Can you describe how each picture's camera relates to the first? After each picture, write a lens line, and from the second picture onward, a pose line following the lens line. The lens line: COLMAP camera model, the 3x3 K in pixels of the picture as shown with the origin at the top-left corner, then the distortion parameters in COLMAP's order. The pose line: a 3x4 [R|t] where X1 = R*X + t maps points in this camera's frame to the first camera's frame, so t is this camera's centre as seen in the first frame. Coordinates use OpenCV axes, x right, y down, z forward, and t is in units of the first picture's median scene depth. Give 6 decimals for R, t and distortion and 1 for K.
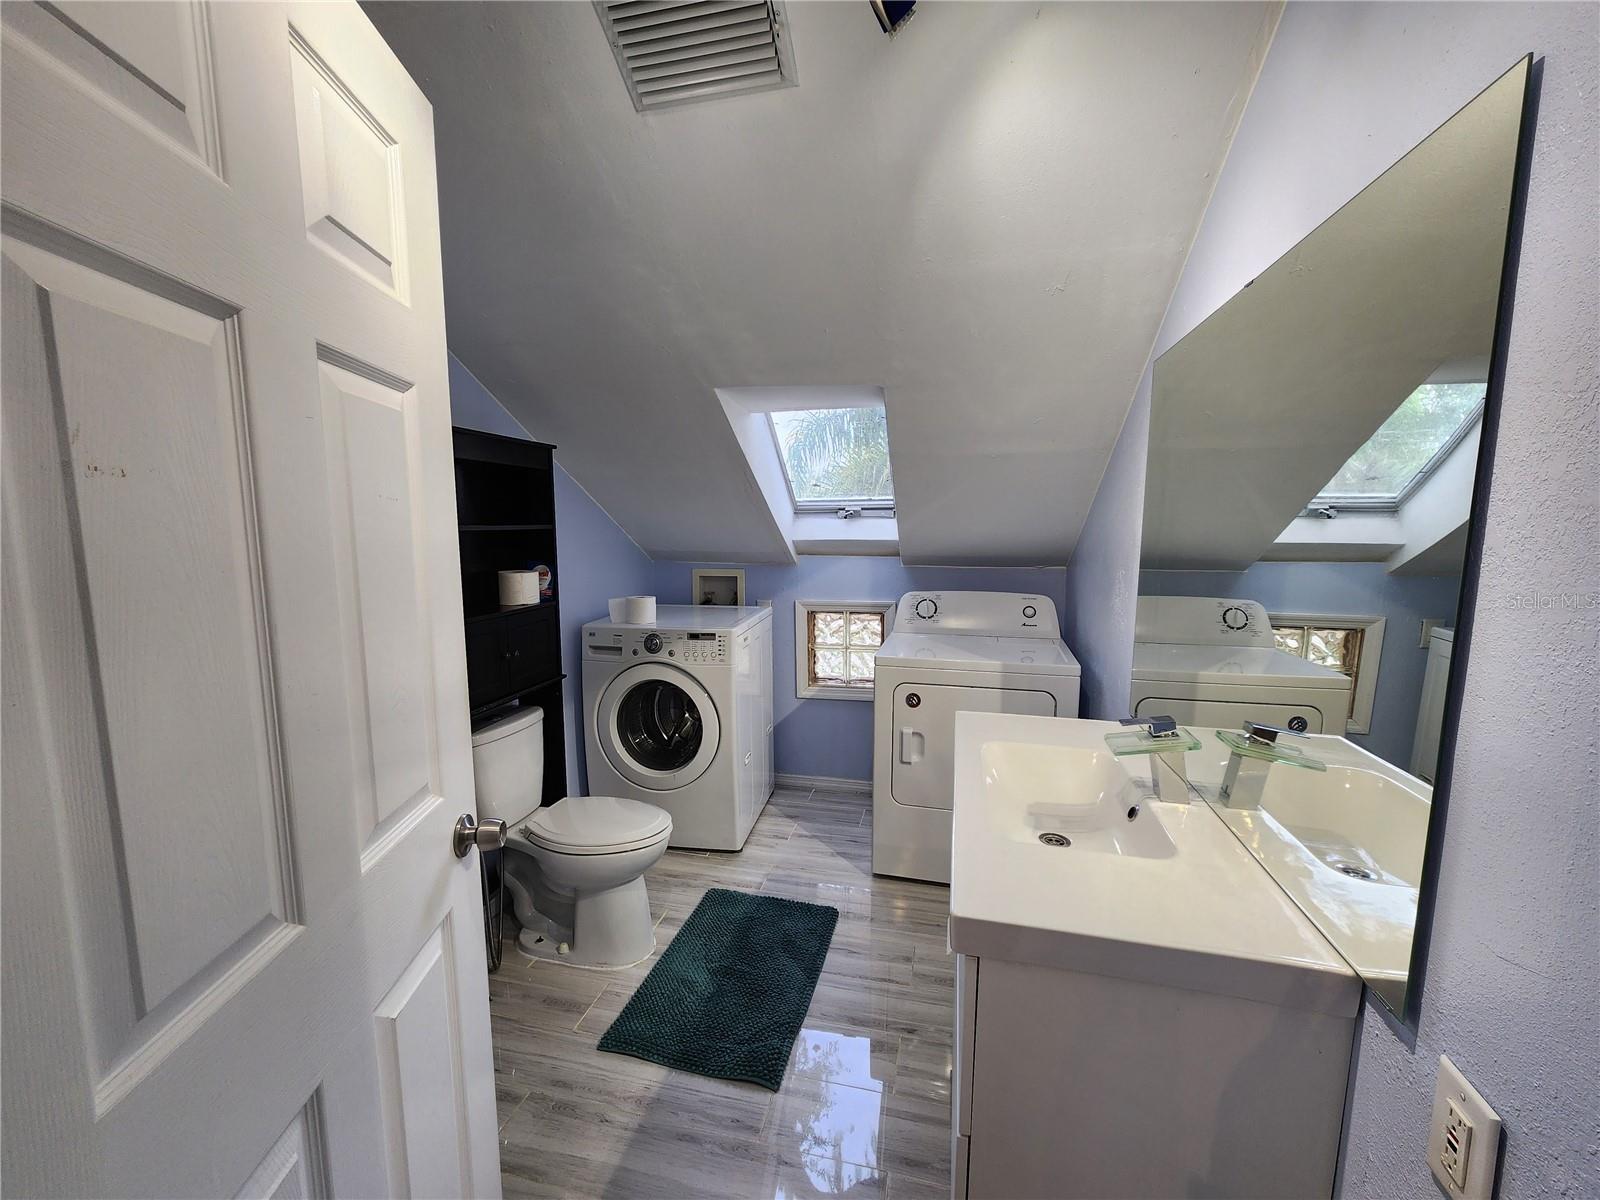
lens RADIAL K [[643.5, 0, 806.6], [0, 643.5, 607.8], [0, 0, 1]] dist [-0.001985, -0.000154]
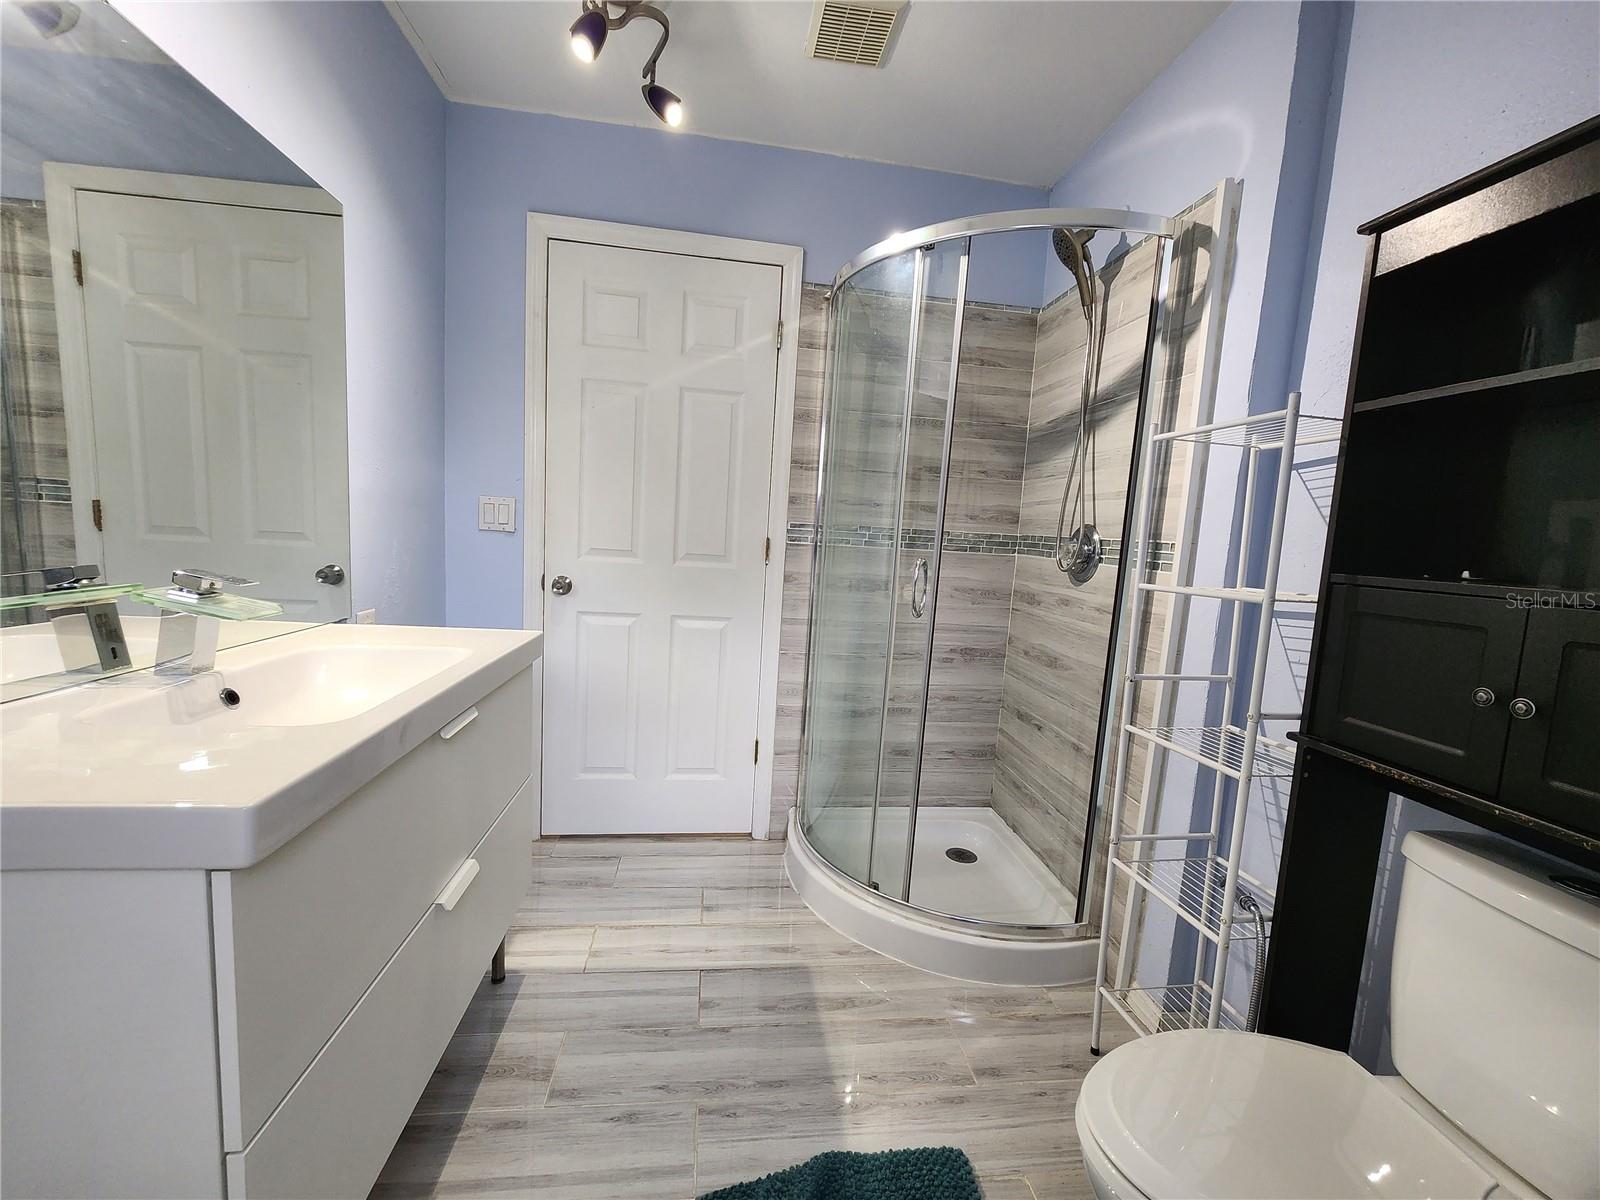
lens RADIAL K [[643.5, 0, 806.6], [0, 643.5, 607.8], [0, 0, 1]] dist [-0.001985, -0.000154]
pose [[-0.928641, -0.016826, -0.370599, 0.119378], [-0.107557, 0.968275, 0.225553, -0.036860], [0.355046, 0.249318, -0.900990, 1.641574]]
